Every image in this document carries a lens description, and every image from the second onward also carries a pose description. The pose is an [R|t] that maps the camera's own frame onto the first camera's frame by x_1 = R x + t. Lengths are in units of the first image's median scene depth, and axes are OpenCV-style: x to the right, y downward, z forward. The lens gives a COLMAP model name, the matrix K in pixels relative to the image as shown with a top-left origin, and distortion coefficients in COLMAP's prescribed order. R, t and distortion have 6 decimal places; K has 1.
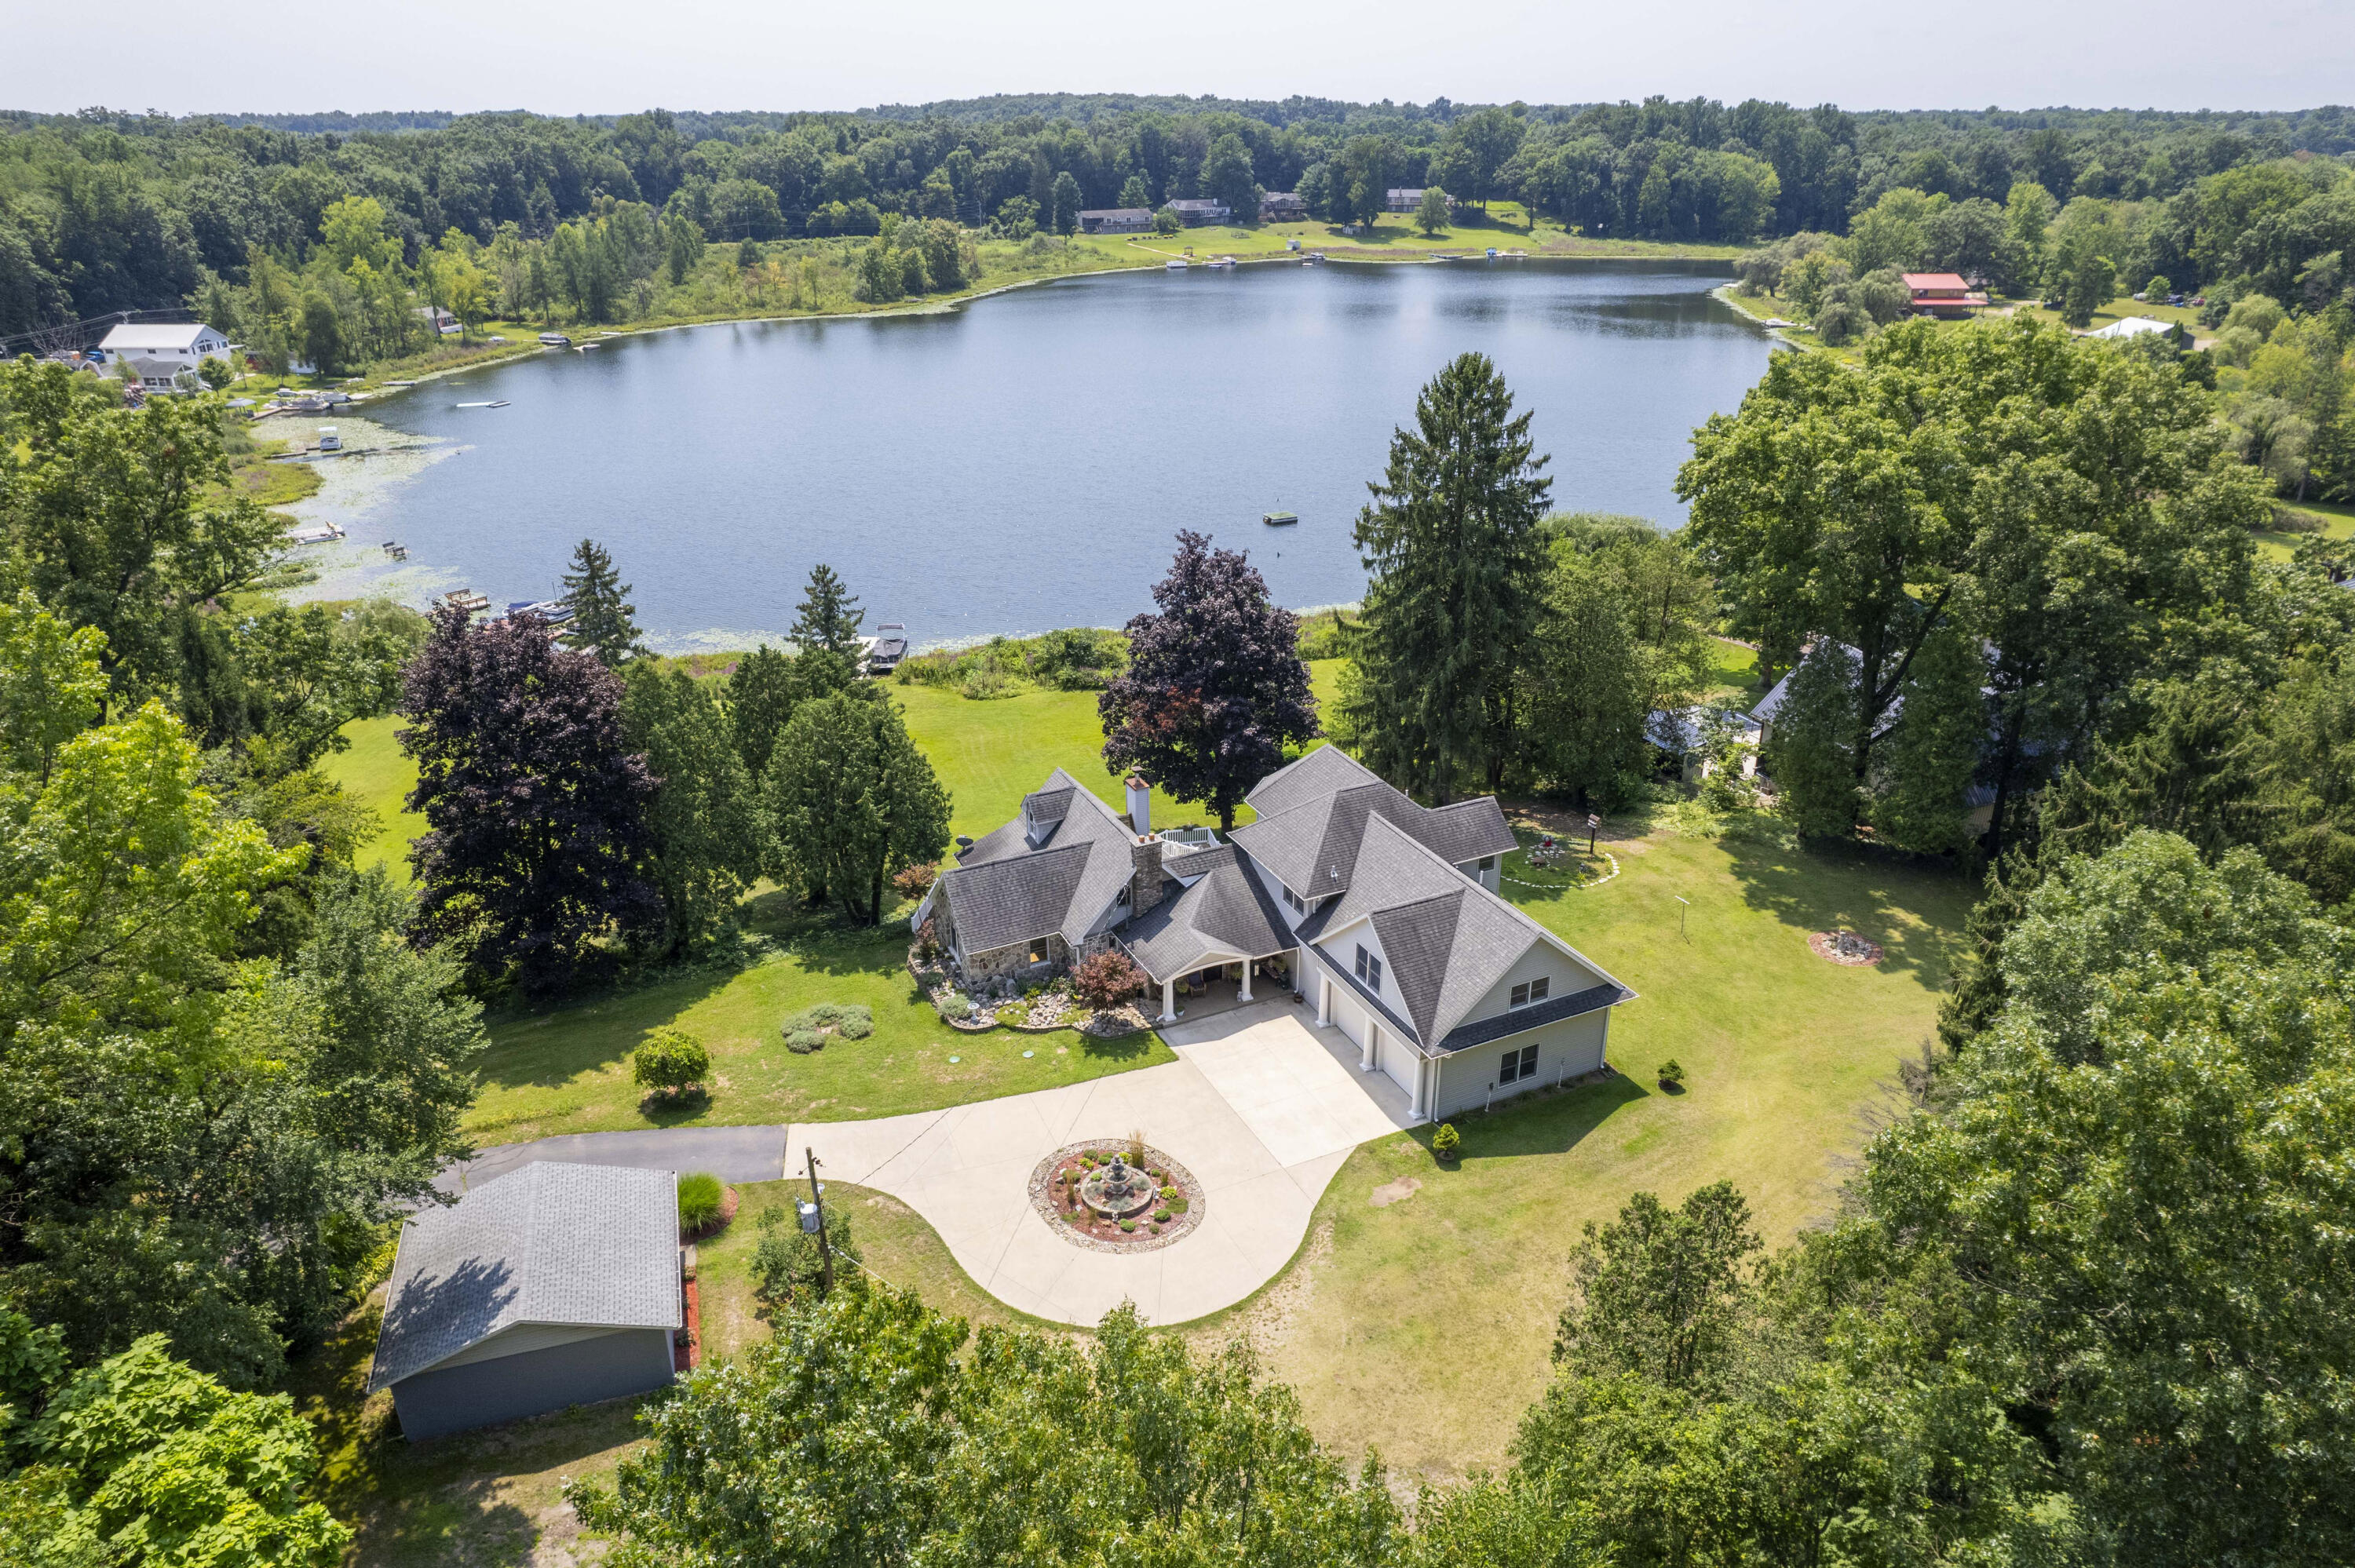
lens RADIAL K [[1513.7, 0, 1177.5], [0, 1513.7, 784.0], [0, 0, 1]] dist [-0.074000, 0.058035]
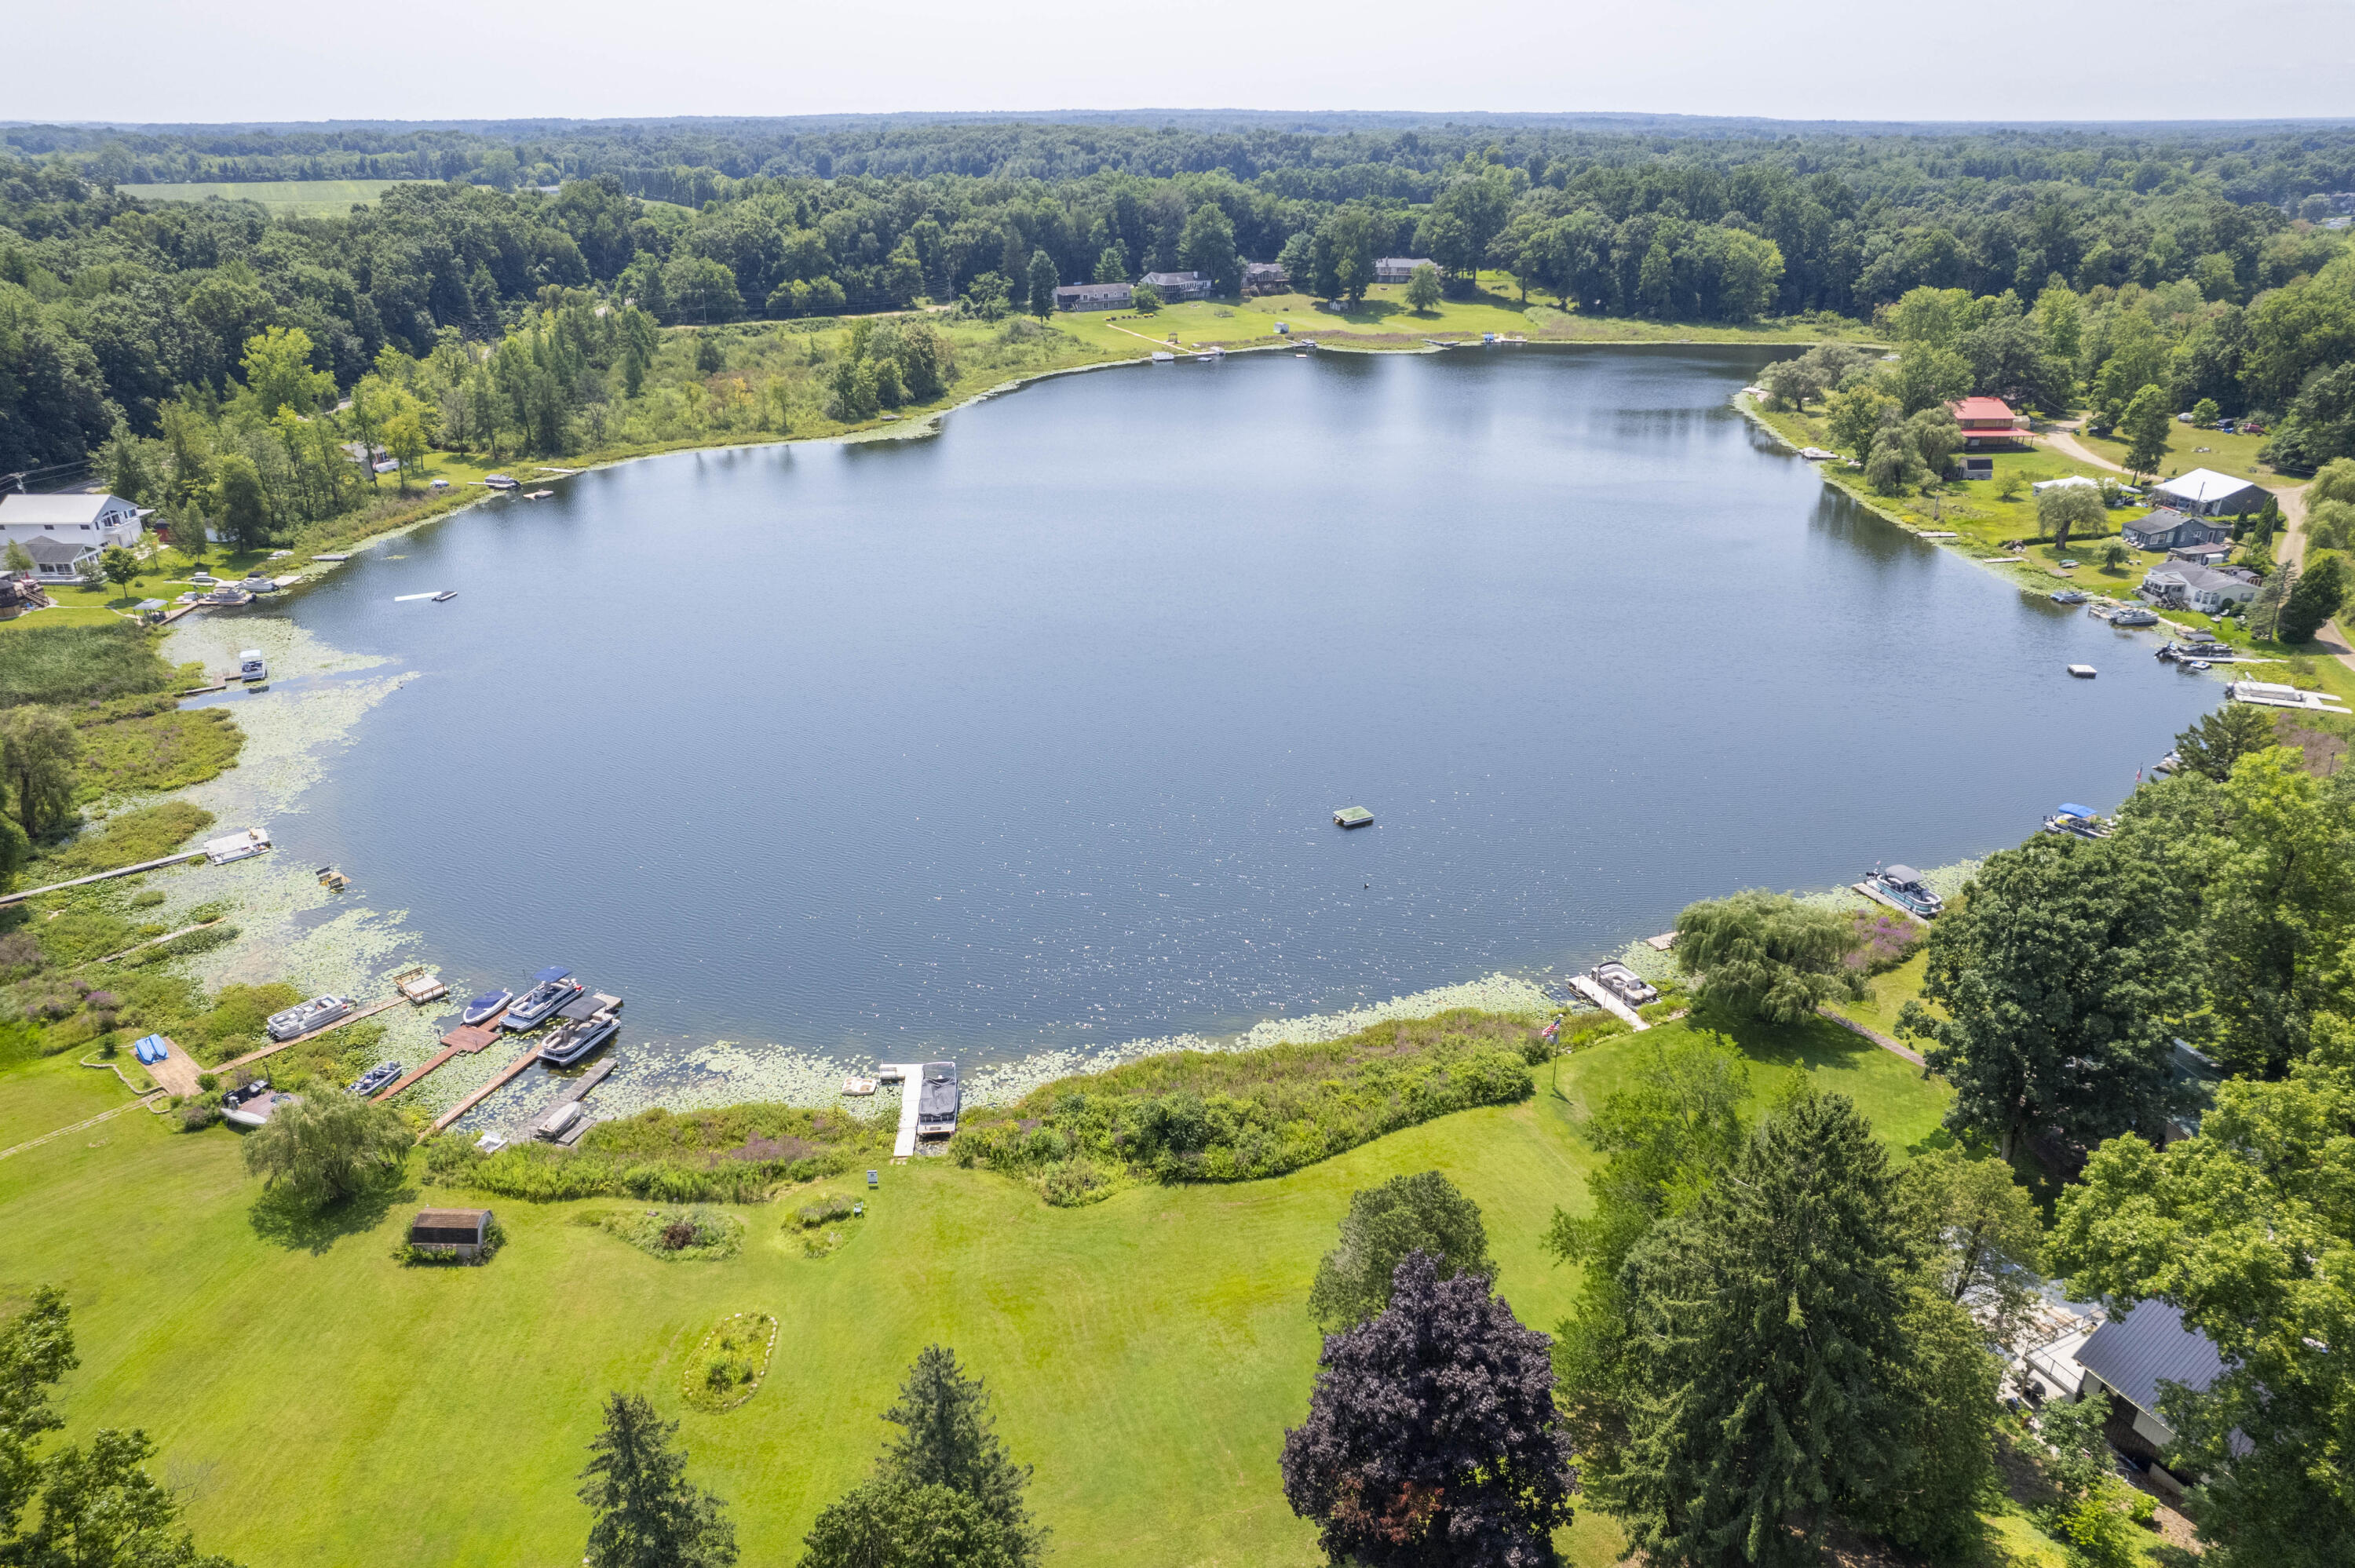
lens RADIAL K [[1521.2, 0, 1177.5], [0, 1521.2, 784.0], [0, 0, 1]] dist [-0.074182, 0.058514]
pose [[0.999428, -0.010729, 0.032056, -0.092534], [0.010772, 0.999941, -0.001173, -0.281673], [-0.032042, 0.001518, 0.999485, 0.176350]]
